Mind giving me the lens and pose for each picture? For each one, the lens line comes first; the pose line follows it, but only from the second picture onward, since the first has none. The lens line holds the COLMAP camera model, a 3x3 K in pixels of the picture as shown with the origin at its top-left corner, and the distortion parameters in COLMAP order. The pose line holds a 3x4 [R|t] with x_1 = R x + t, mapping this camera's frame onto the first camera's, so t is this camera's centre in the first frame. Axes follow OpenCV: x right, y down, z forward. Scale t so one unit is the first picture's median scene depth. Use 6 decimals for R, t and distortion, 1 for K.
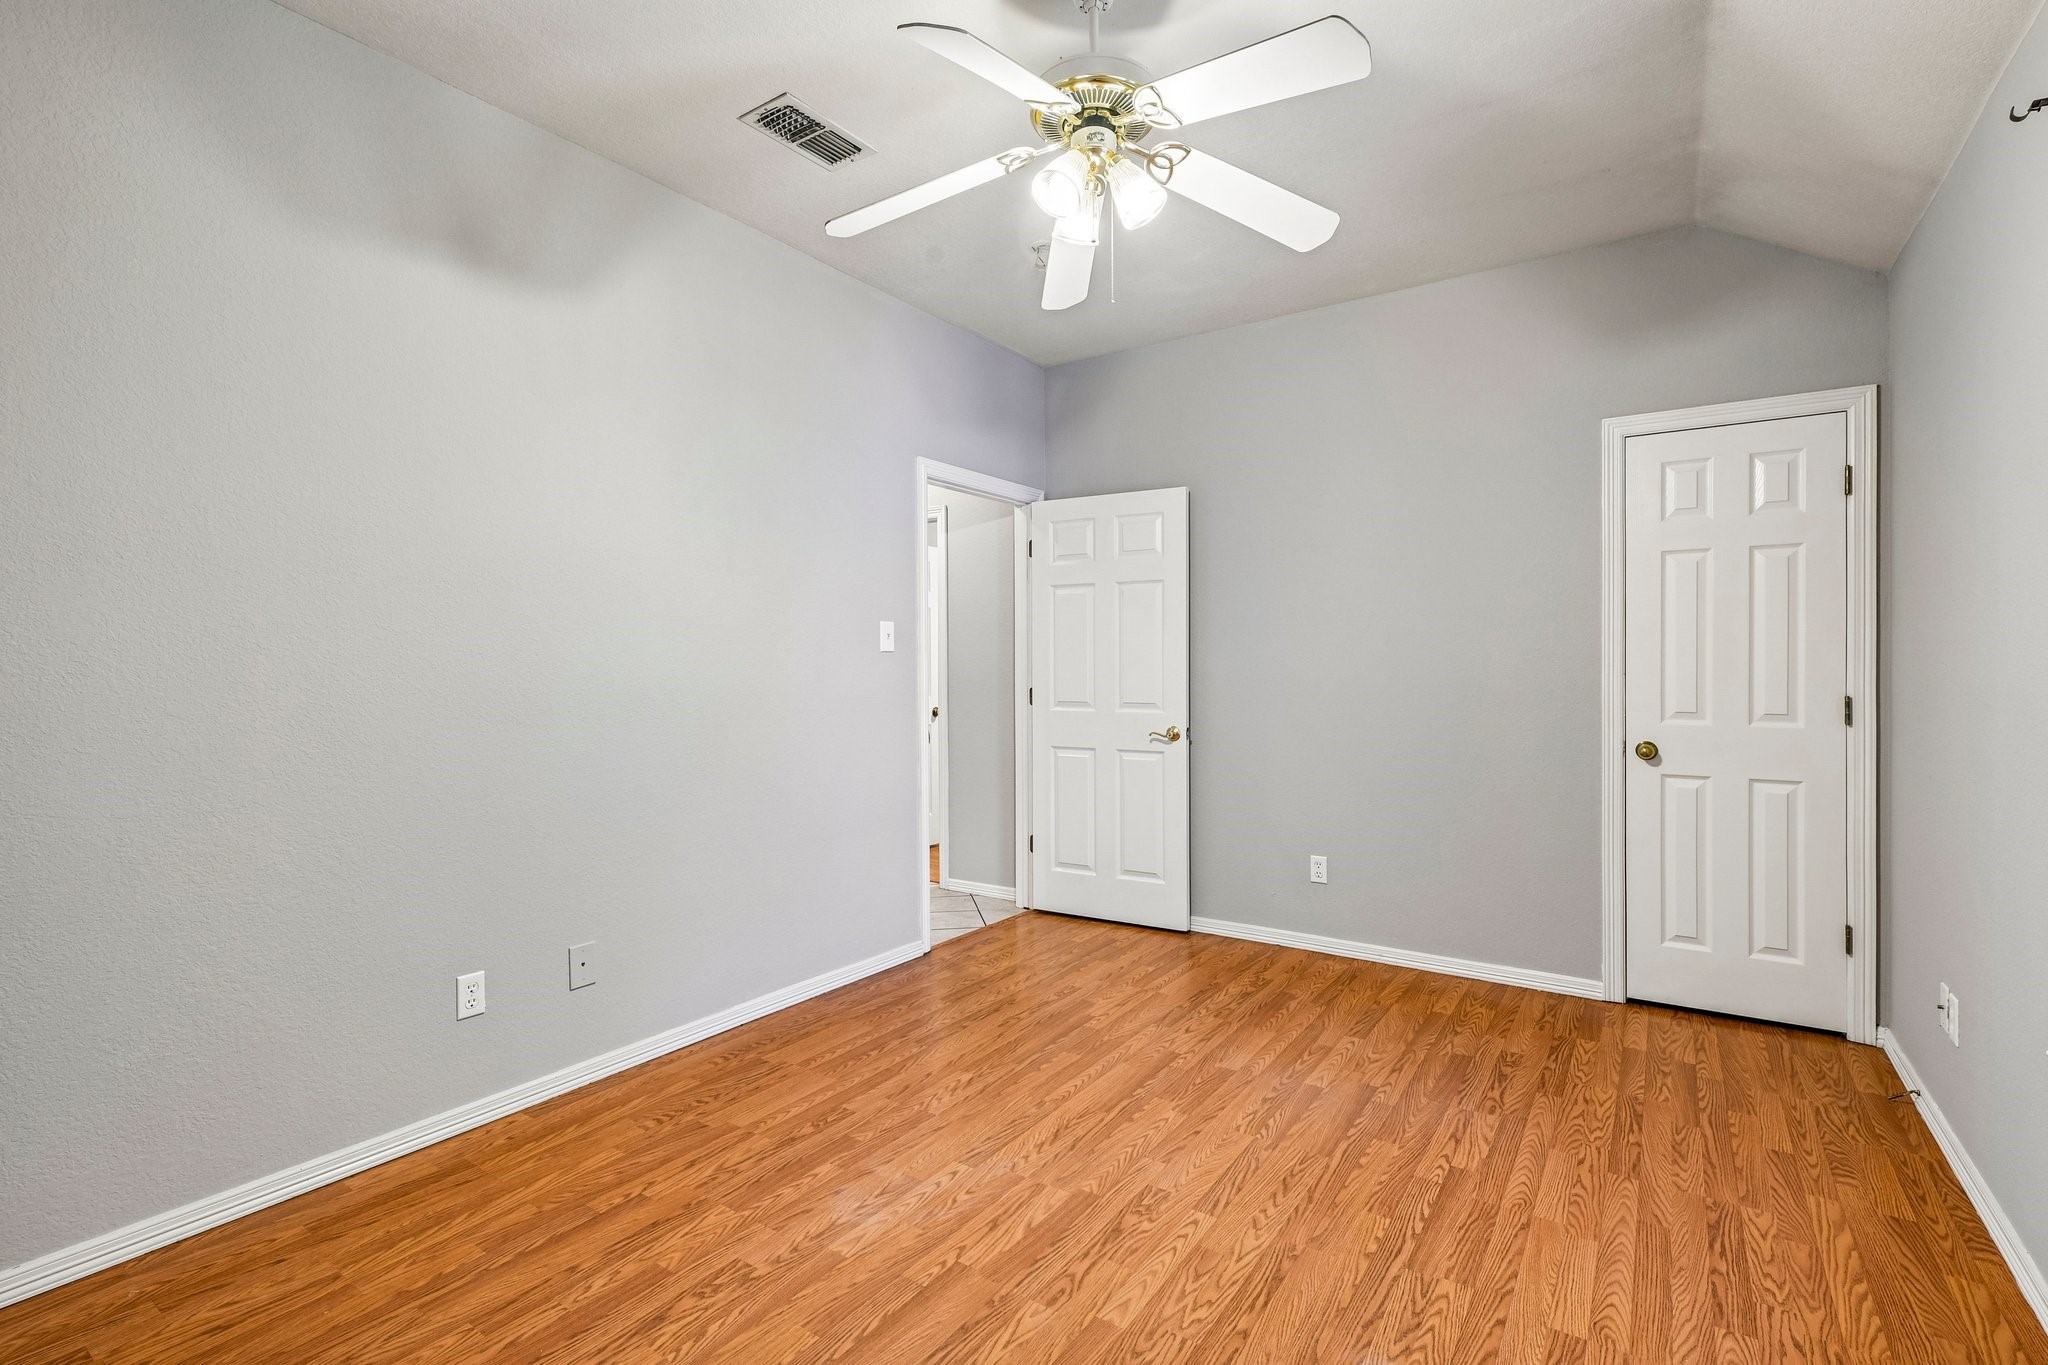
lens RADIAL K [[936.6, 0, 1024.0], [0, 936.6, 682.5], [0, 0, 1]] dist [0.000241, -0.000059]
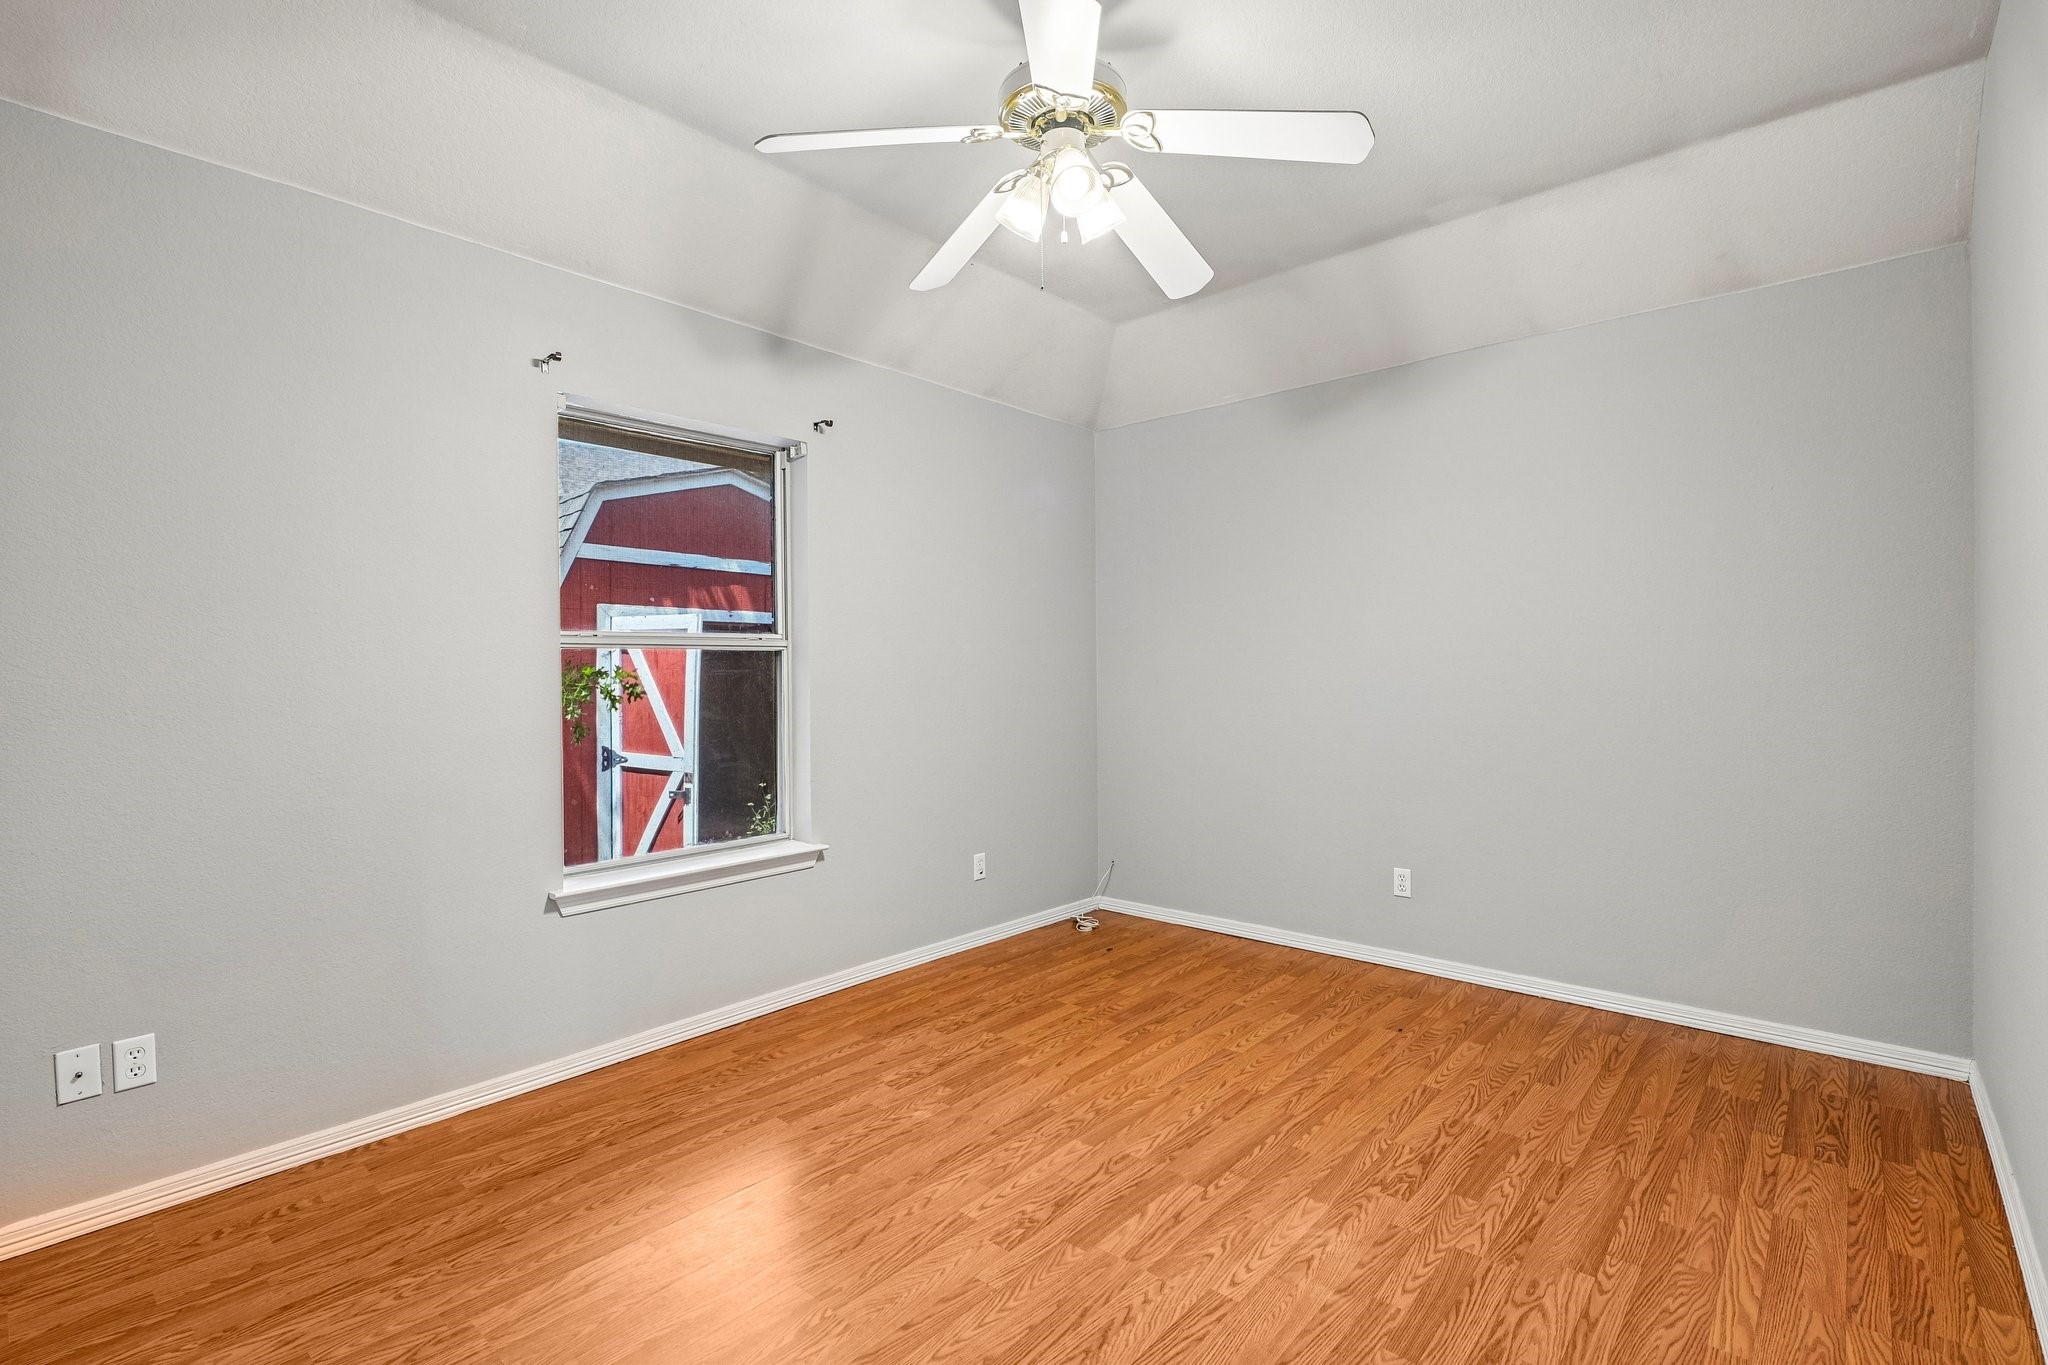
lens RADIAL K [[936.6, 0, 1024.0], [0, 936.6, 682.5], [0, 0, 1]] dist [0.000241, -0.000059]
pose [[-0.992573, 0.010392, 0.121203, 0.003960], [0.013296, 0.999643, 0.023174, -0.031826], [-0.120919, 0.024614, -0.992357, 2.035671]]
